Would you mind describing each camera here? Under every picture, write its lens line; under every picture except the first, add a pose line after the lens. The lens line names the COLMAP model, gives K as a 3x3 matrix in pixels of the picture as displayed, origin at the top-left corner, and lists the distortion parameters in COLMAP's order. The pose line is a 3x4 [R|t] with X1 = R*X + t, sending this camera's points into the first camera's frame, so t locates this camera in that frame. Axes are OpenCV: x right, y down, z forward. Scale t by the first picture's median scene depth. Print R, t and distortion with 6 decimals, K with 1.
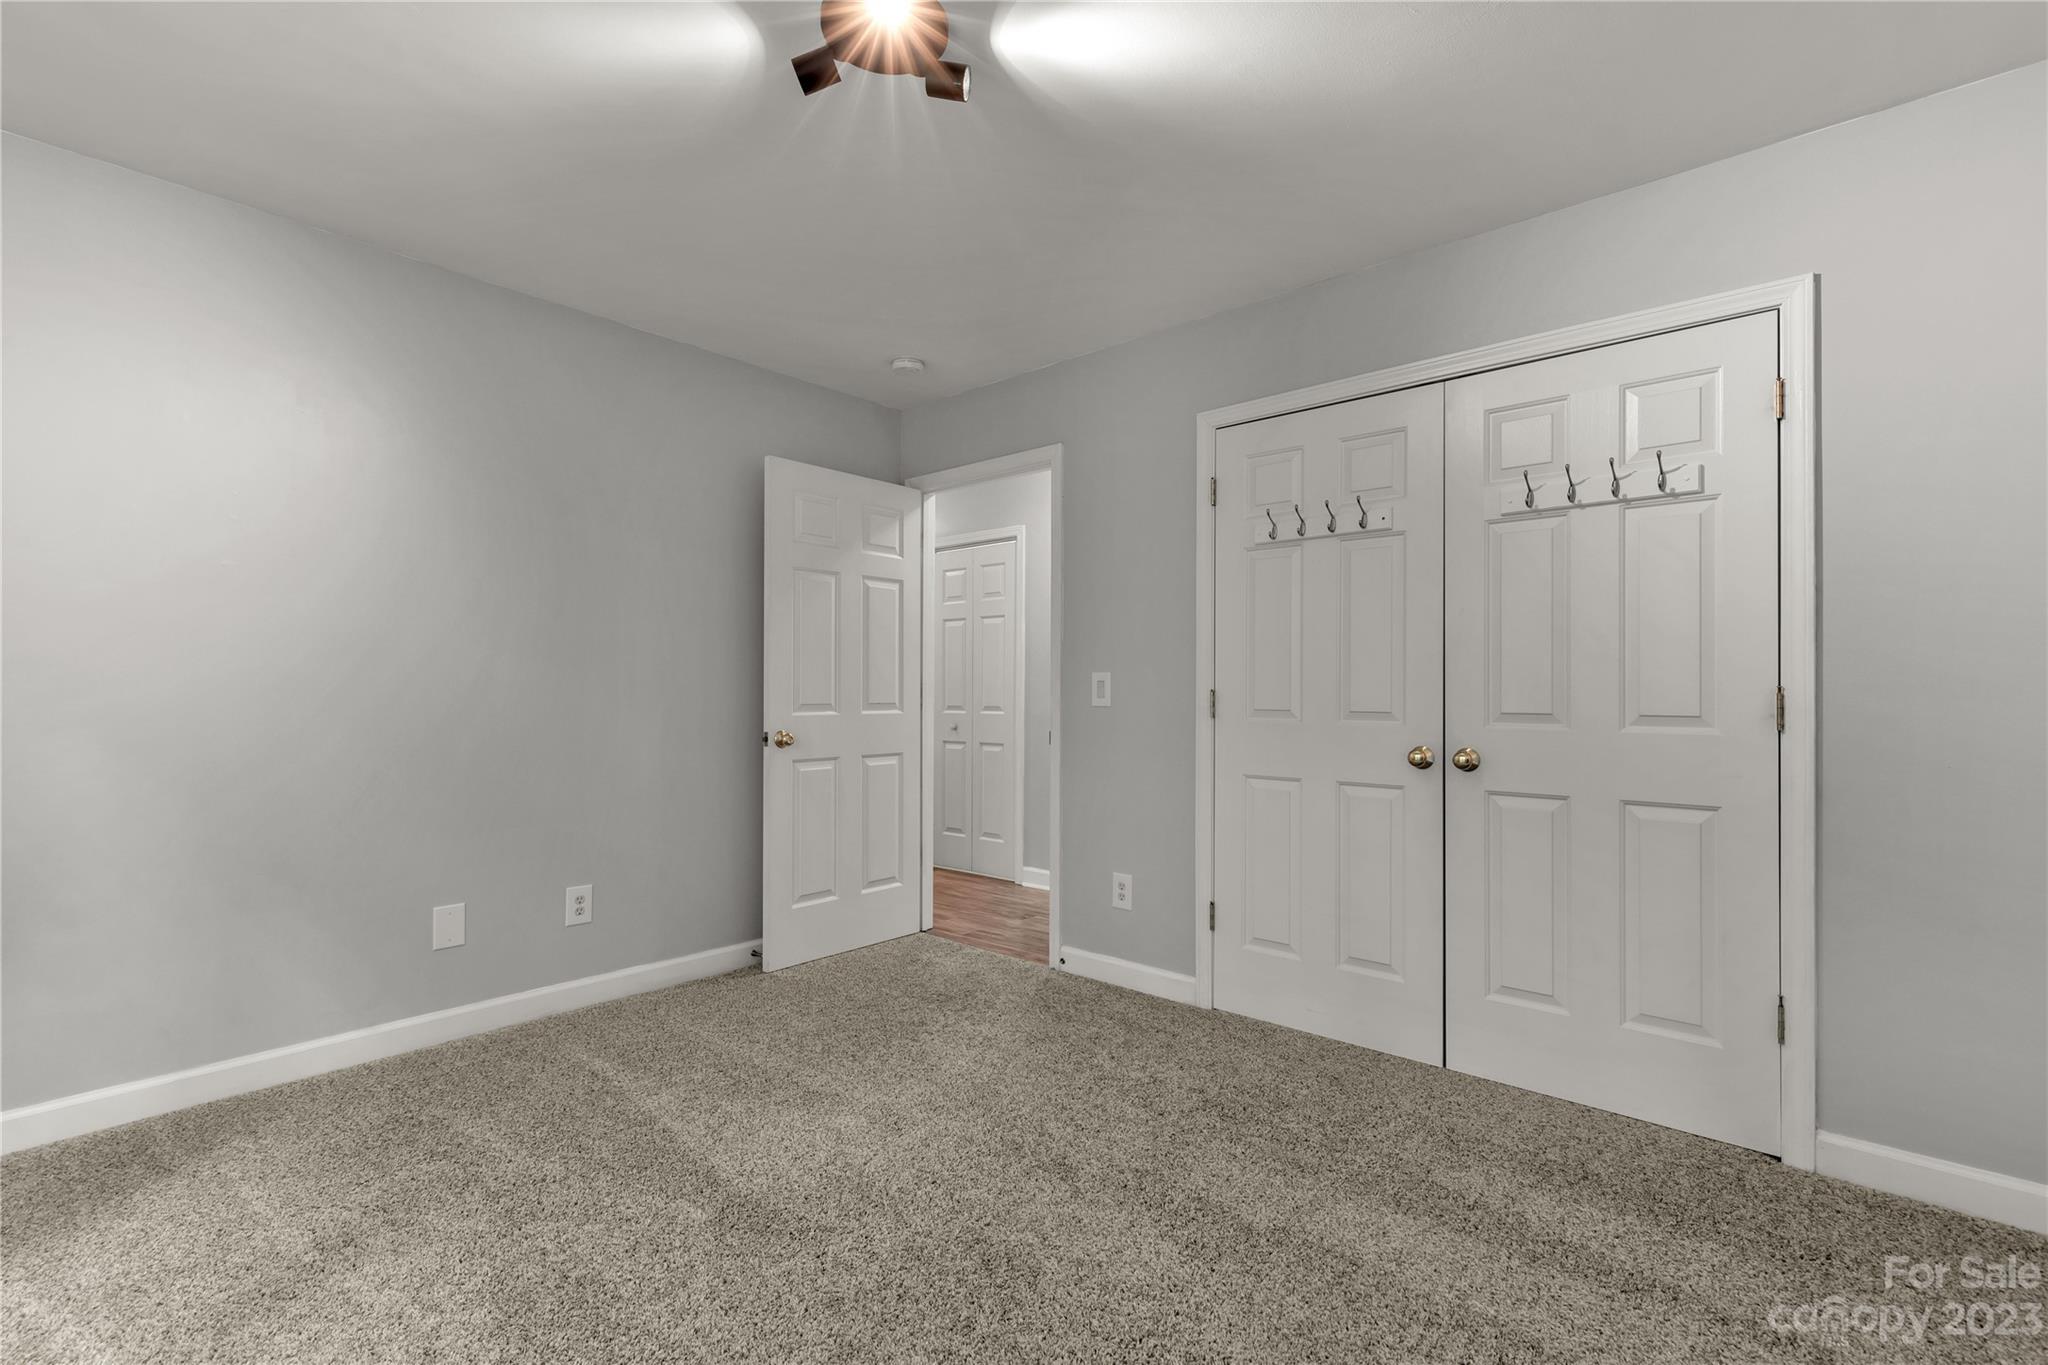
lens RADIAL K [[929.1, 0, 1031.1], [0, 929.1, 687.9], [0, 0, 1]] dist [0.000439, 0.000185]
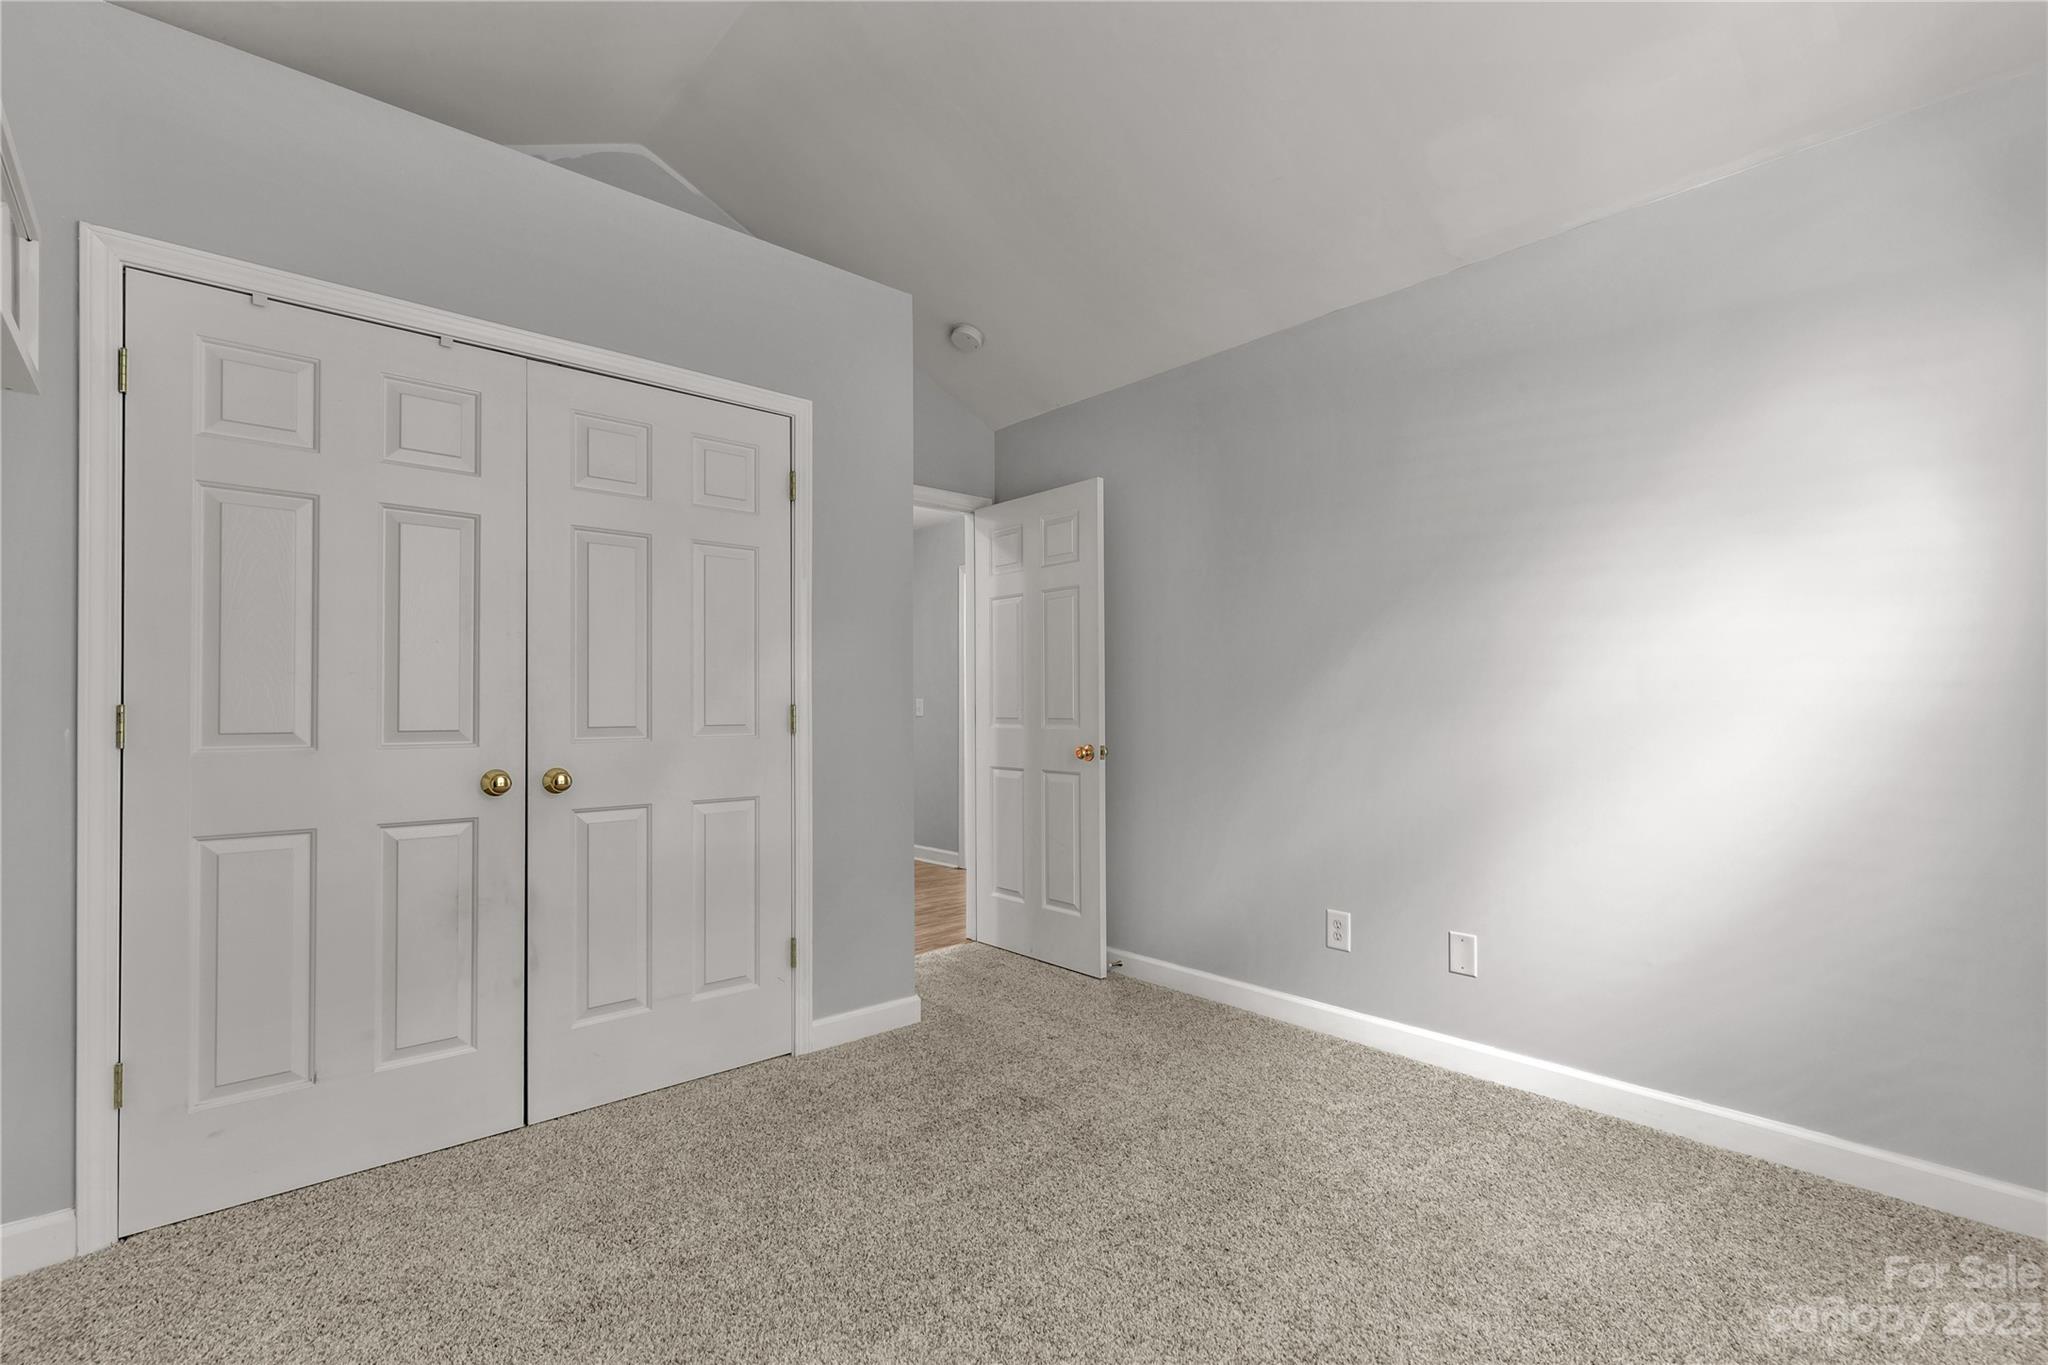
lens RADIAL K [[929.1, 0, 1031.1], [0, 929.1, 687.9], [0, 0, 1]] dist [0.000439, 0.000185]
pose [[0.118999, 0.005592, 0.992879, -0.395096], [-0.003000, 0.999982, -0.005273, -0.010997], [-0.992890, -0.002351, 0.119013, 0.411295]]
